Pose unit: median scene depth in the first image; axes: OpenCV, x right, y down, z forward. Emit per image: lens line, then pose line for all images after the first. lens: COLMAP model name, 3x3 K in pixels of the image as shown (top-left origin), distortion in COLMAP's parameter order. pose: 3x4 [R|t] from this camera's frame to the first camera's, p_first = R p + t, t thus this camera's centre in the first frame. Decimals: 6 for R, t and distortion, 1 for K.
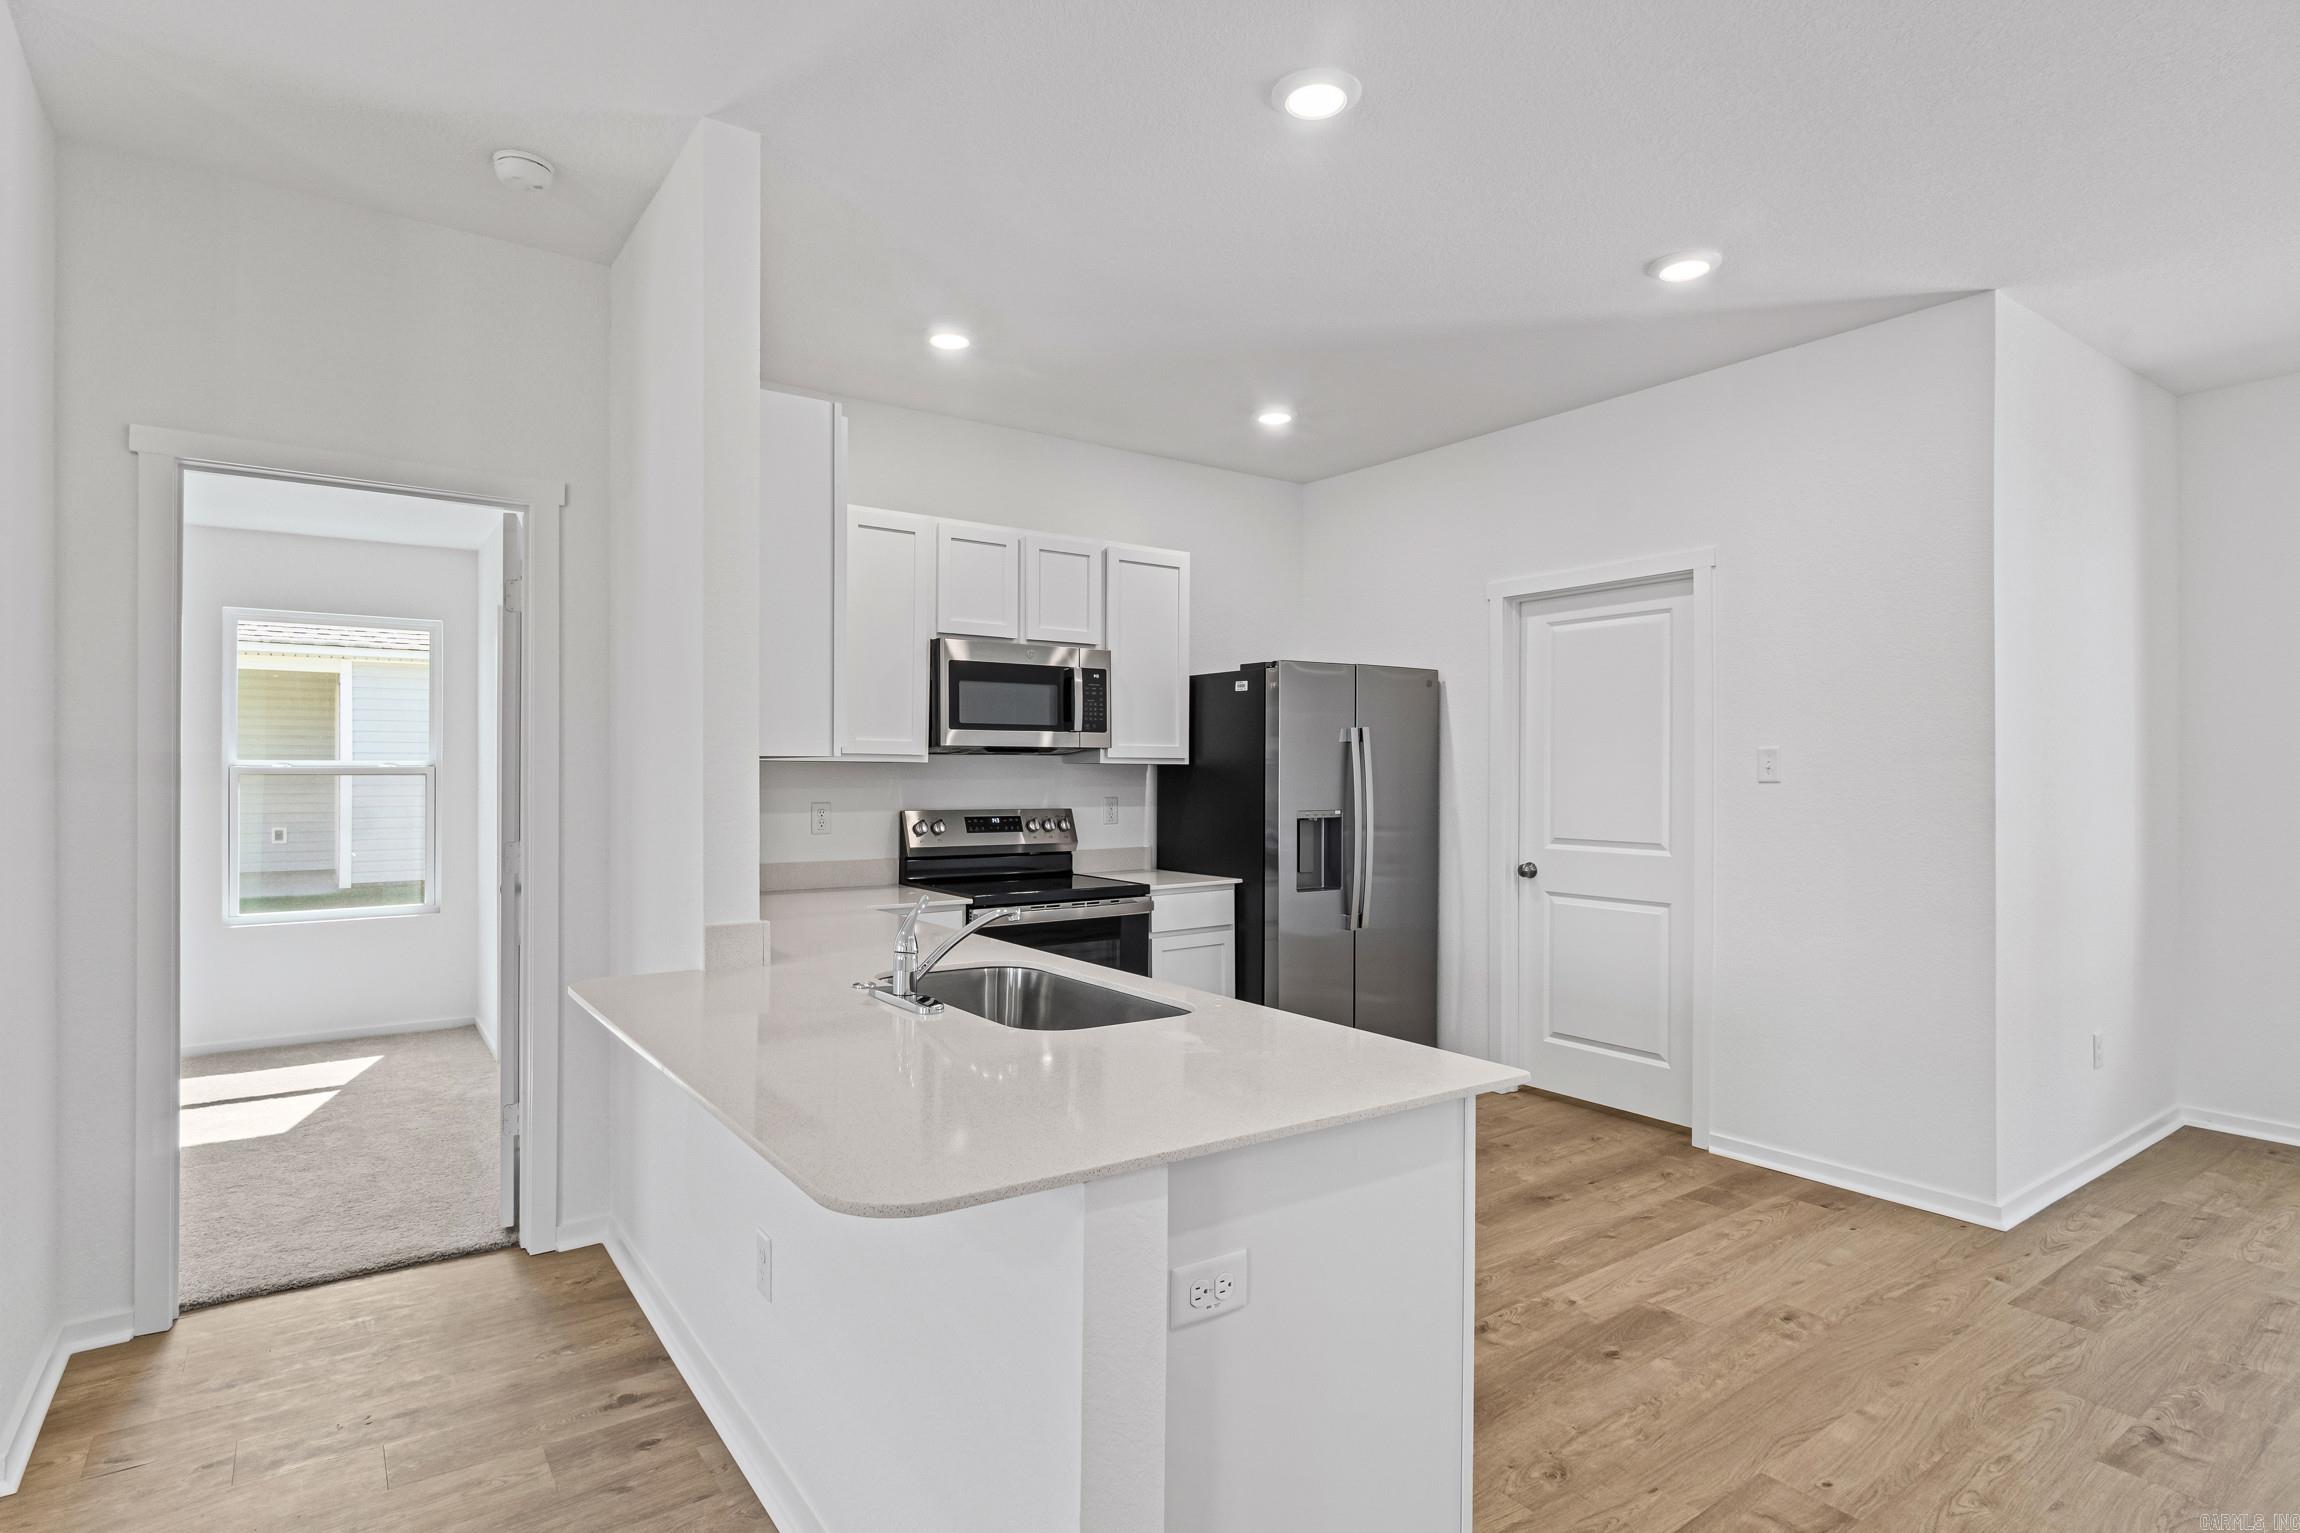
lens RADIAL K [[1161.5, 0, 1129.0], [0, 1161.5, 761.7], [0, 0, 1]] dist [-0.001989, 0.000529]
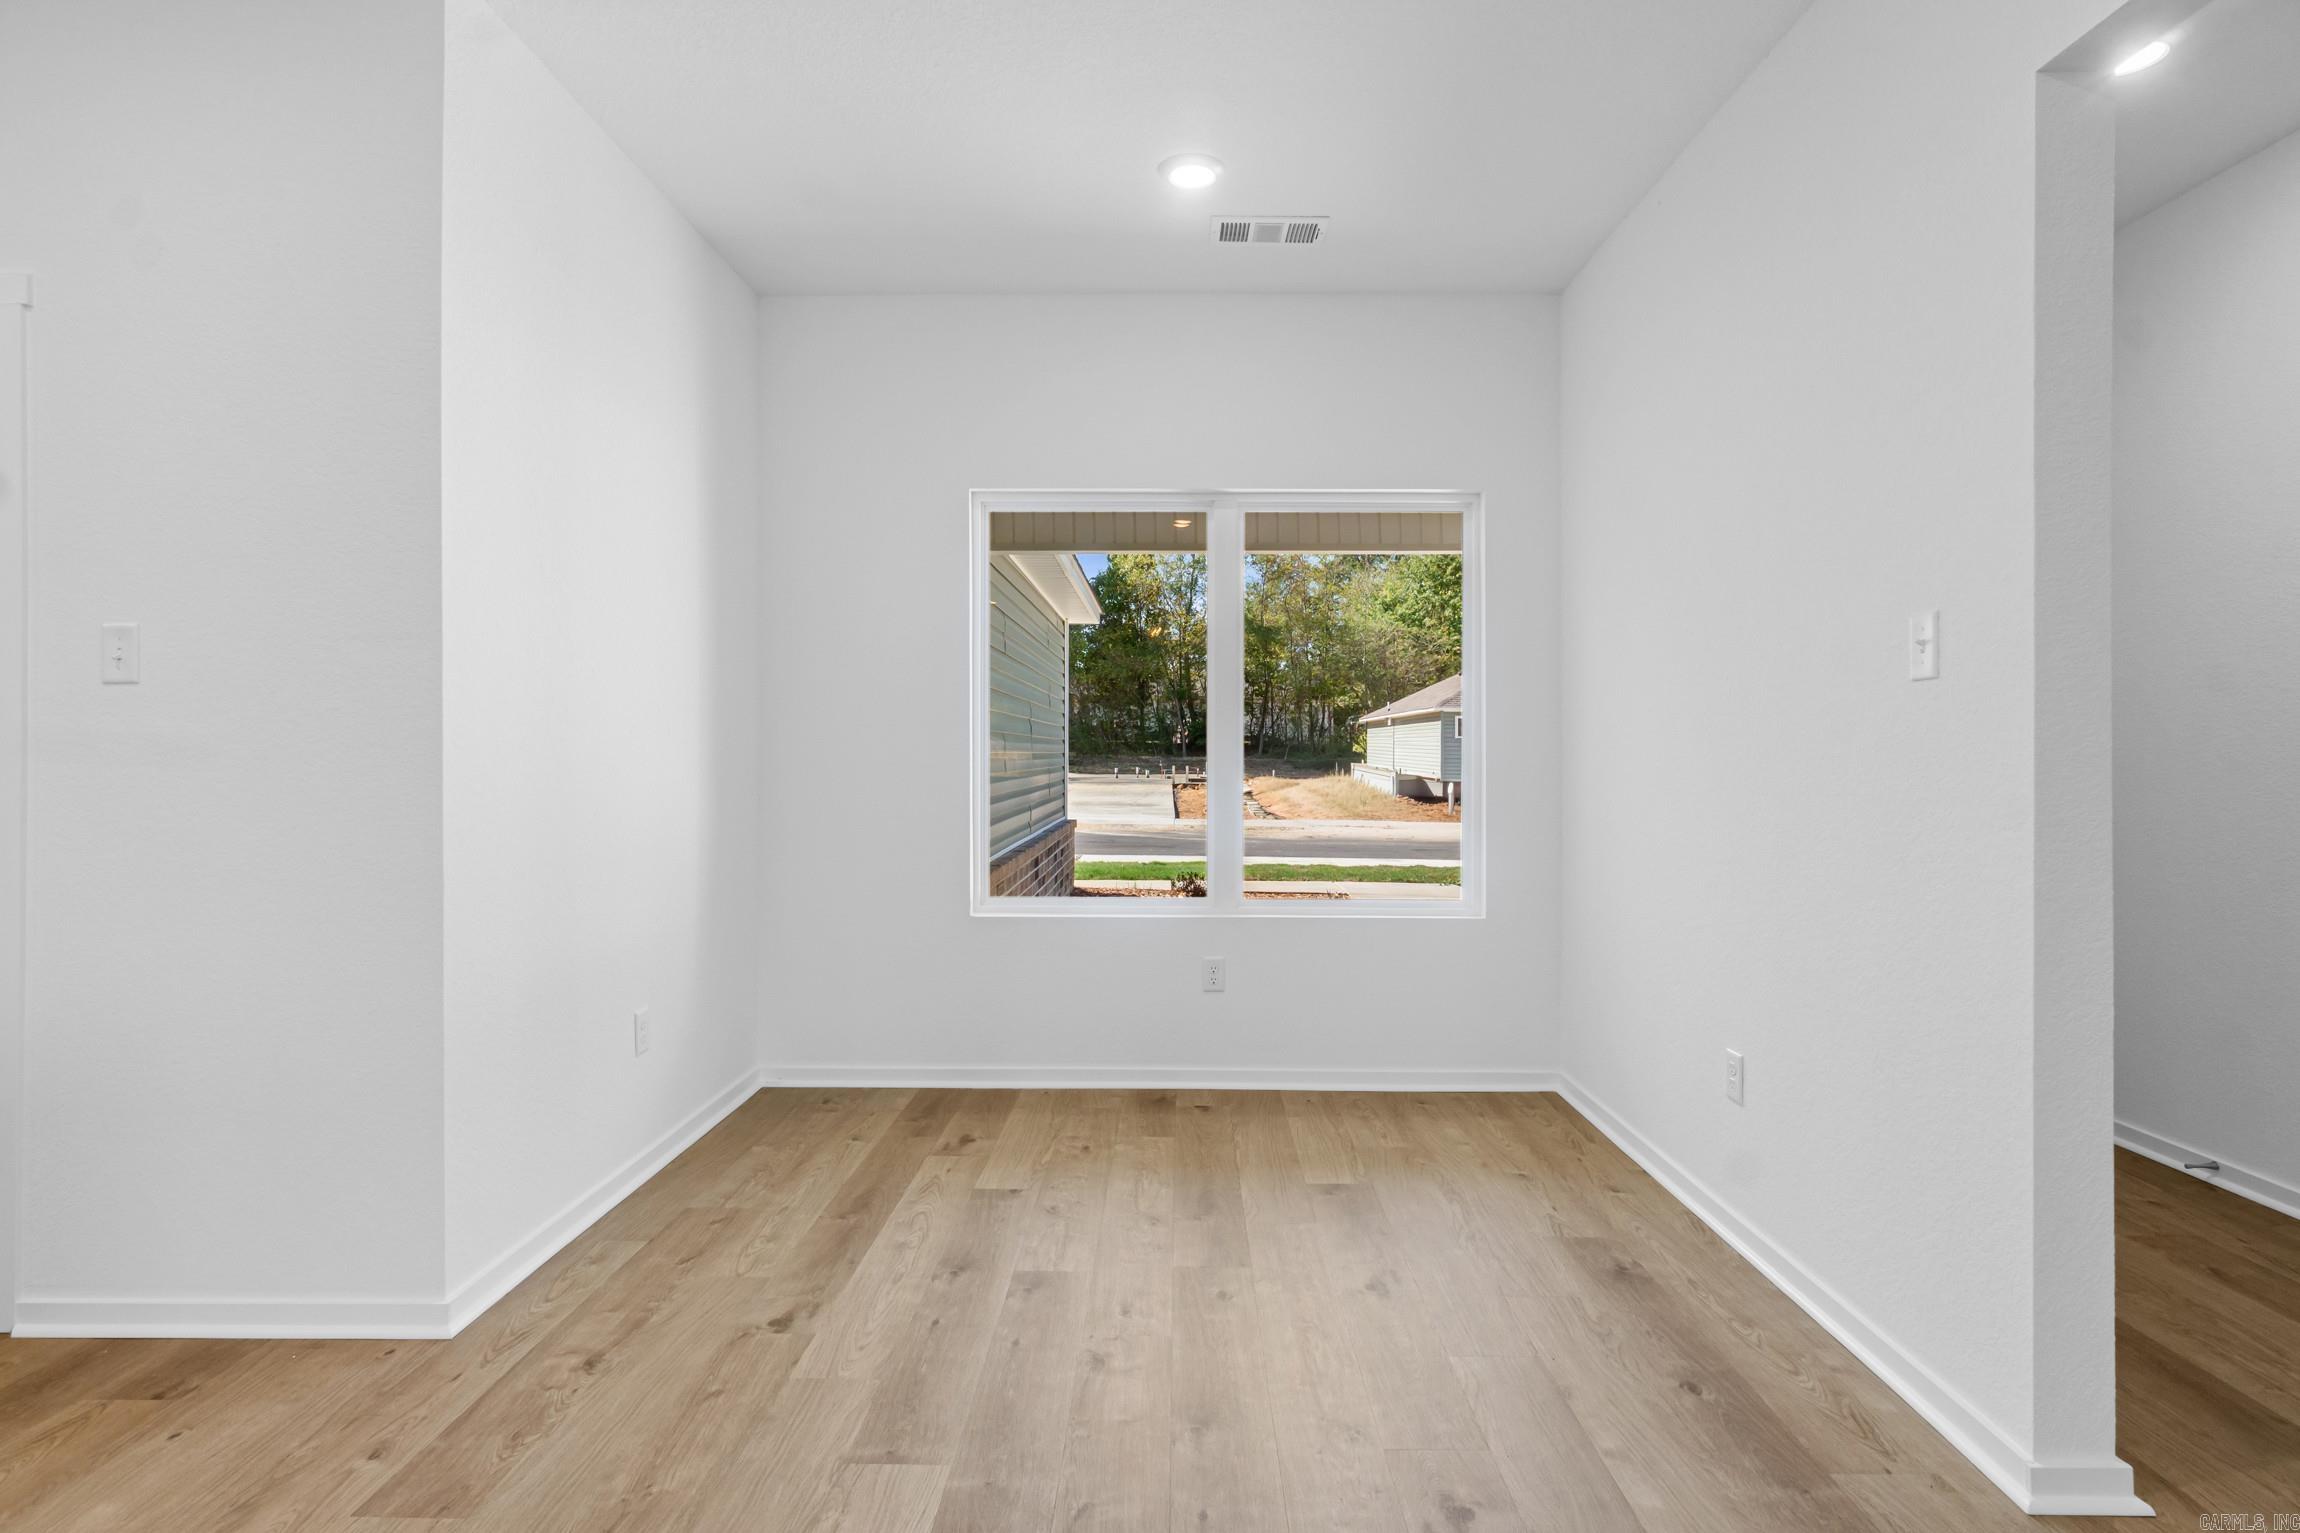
lens RADIAL K [[1161.5, 0, 1158.2], [0, 1161.5, 762.5], [0, 0, 1]] dist [-0.001989, 0.000529]
pose [[0.586845, 0.000361, 0.809699, 0.440735], [-0.018619, 0.999741, 0.013049, 0.046263], [-0.809485, -0.022733, 0.586700, 0.262504]]
